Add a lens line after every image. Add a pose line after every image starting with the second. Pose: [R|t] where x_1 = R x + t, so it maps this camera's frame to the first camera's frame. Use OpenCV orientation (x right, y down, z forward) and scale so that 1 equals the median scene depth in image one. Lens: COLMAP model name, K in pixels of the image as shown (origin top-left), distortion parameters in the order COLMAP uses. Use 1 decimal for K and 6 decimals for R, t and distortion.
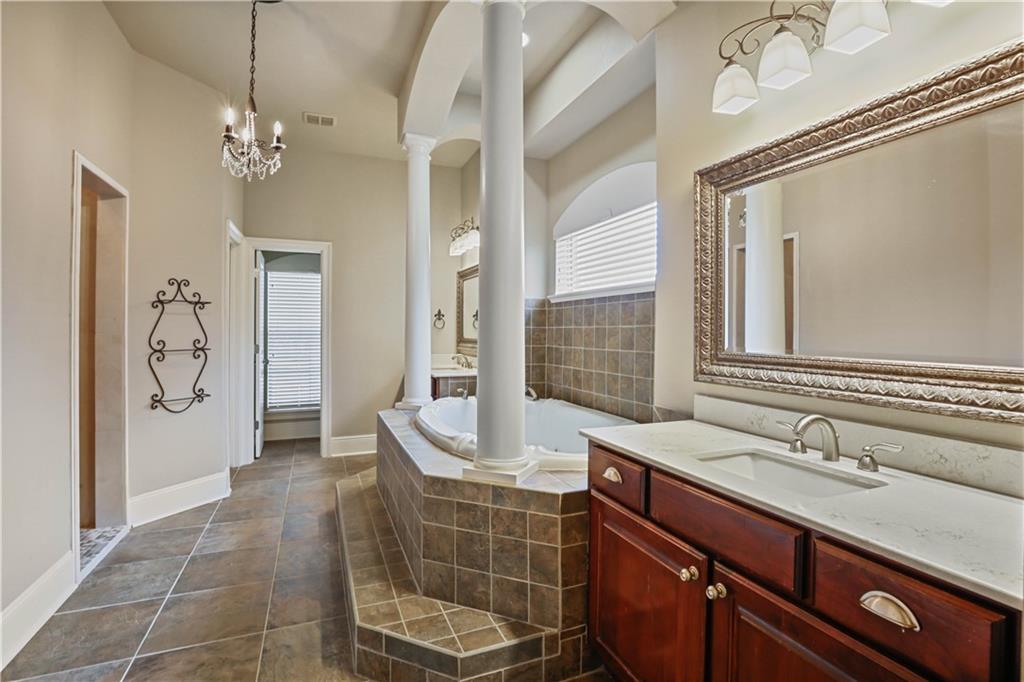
lens RADIAL K [[468.3, 0, 512.0], [0, 468.3, 341.0], [0, 0, 1]] dist [-0.041060, 0.000245]
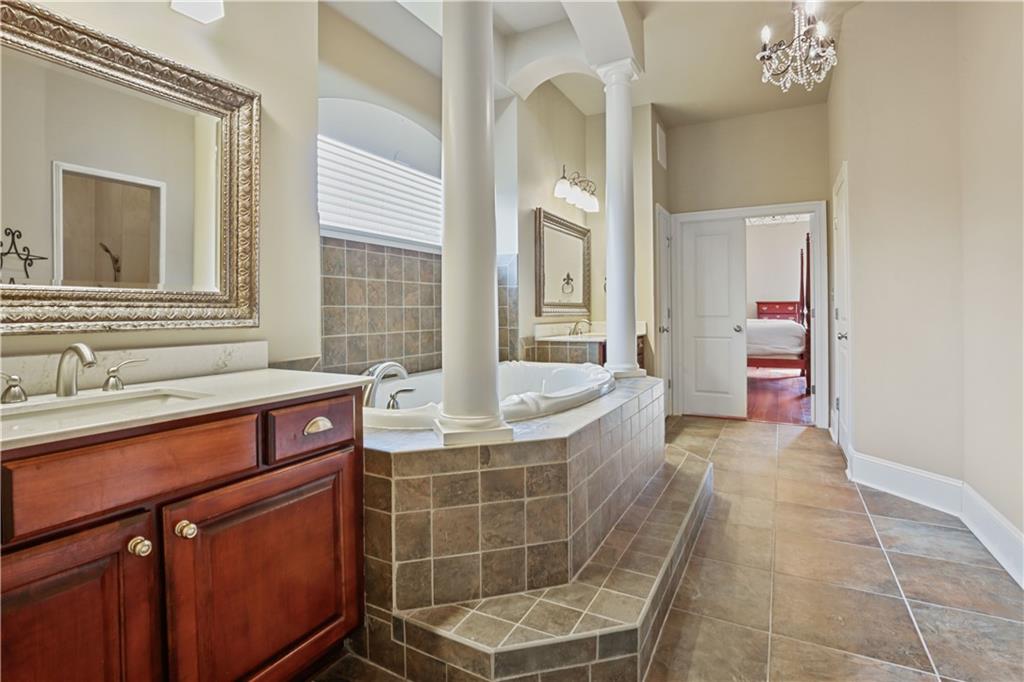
lens RADIAL K [[512.8, 0, 511.2], [0, 512.8, 307.5], [0, 0, 1]] dist [0.002084, 0.000920]
pose [[-0.635422, -0.005297, 0.772147, -0.723210], [0.009943, 0.999837, 0.015041, 0.007396], [-0.772101, 0.017235, -0.635266, 1.507148]]
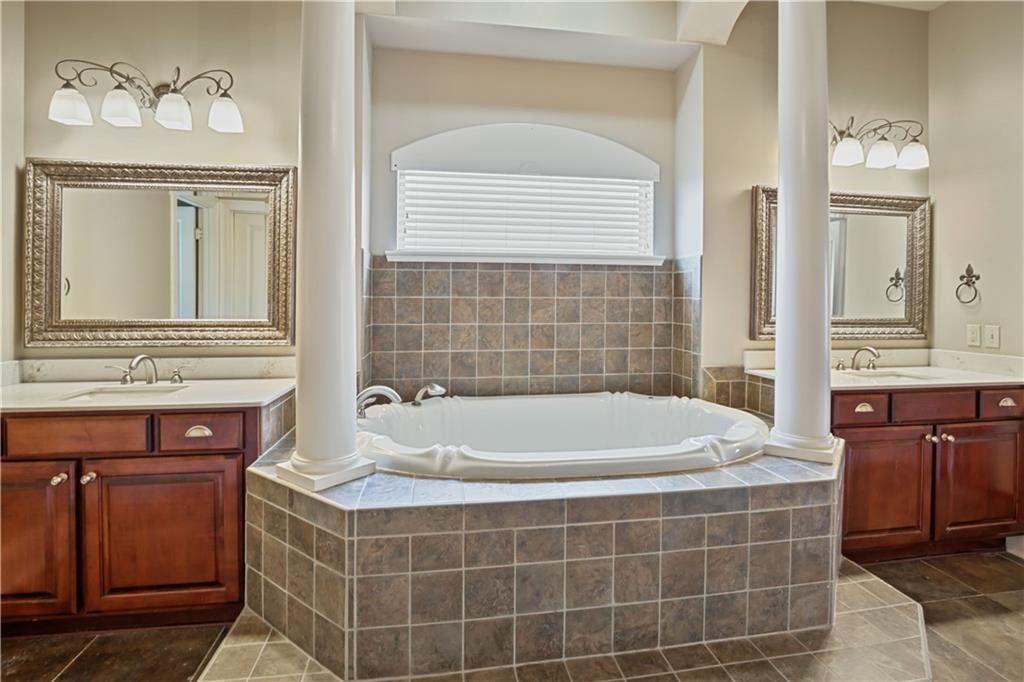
lens RADIAL K [[500.9, 0, 513.9], [0, 500.9, 301.8], [0, 0, 1]] dist [-0.011943, 0.000364]
pose [[0.232569, -0.019460, 0.972385, -0.736592], [0.015652, 0.999745, 0.016264, -0.039422], [-0.972454, 0.011437, 0.232814, 0.825673]]
